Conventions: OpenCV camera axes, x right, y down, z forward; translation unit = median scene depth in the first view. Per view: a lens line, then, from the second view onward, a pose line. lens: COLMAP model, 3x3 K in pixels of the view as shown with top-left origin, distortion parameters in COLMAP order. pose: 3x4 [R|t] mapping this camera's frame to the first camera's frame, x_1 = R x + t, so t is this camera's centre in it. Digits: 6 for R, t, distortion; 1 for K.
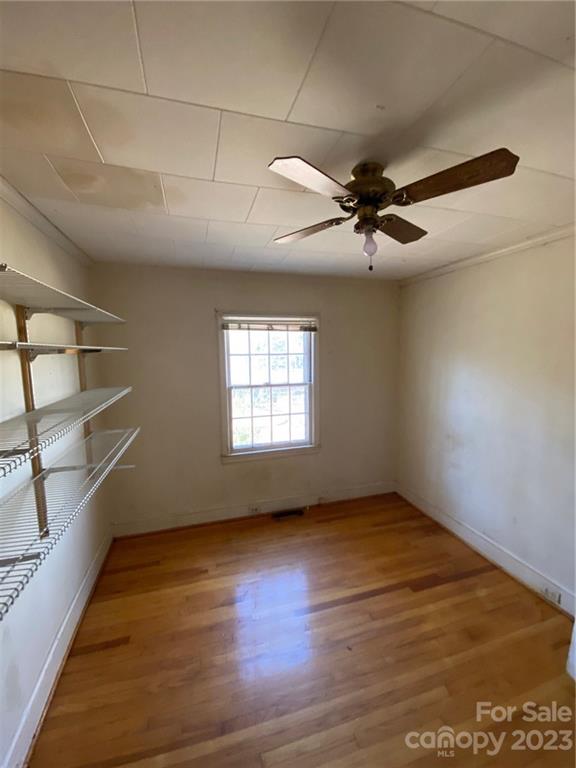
lens RADIAL K [[312.2, 0, 288.0], [0, 312.2, 384.0], [0, 0, 1]] dist [0.027587, -0.024270]
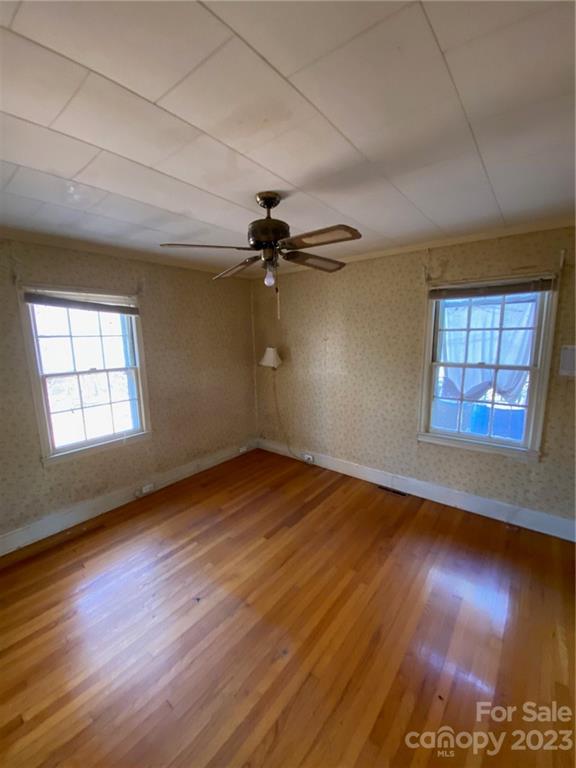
lens RADIAL K [[312.2, 0, 288.0], [0, 312.2, 384.0], [0, 0, 1]] dist [0.027587, -0.024270]
pose [[0.812644, -0.087965, 0.576083, -0.139855], [0.058036, 0.995844, 0.070193, 0.009743], [-0.579863, -0.023609, 0.814372, -0.043158]]
